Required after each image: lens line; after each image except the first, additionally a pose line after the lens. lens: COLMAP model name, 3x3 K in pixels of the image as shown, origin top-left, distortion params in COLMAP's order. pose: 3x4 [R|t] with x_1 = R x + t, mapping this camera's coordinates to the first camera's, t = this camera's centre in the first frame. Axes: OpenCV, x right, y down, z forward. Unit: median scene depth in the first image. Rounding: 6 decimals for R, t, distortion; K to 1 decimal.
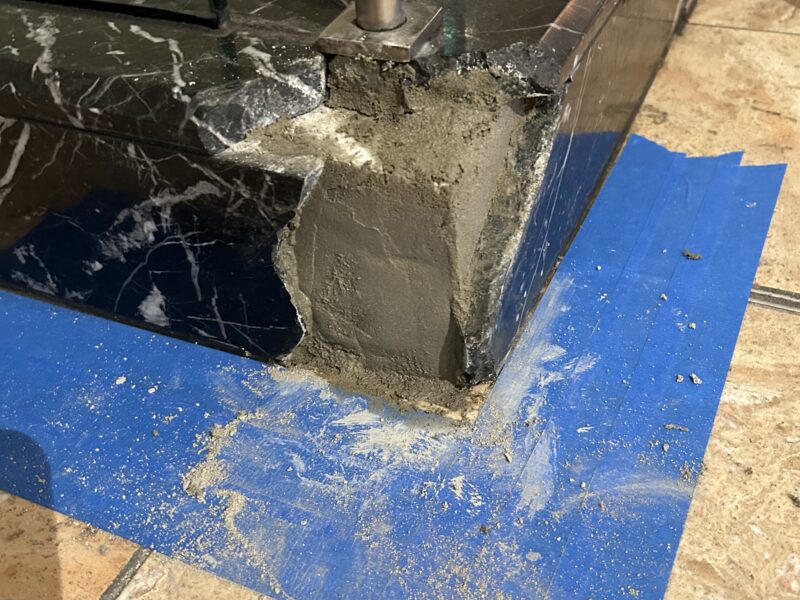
lens RADIAL K [[798.6, 0, 399.5], [0, 798.6, 329.5], [0, 0, 1]] dist [0.073231, -0.215724]
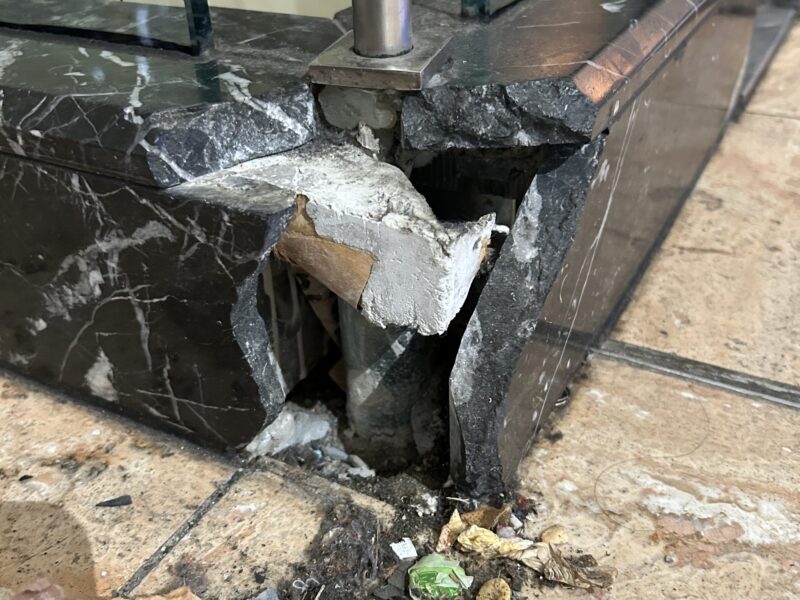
lens RADIAL K [[798.6, 0, 399.5], [0, 798.6, 329.5], [0, 0, 1]] dist [0.073231, -0.215724]
pose [[0.996961, 0.058173, -0.051806, 0.052915], [-0.064636, 0.988959, -0.133352, 0.017113], [0.043476, 0.136295, 0.989714, 0.204180]]
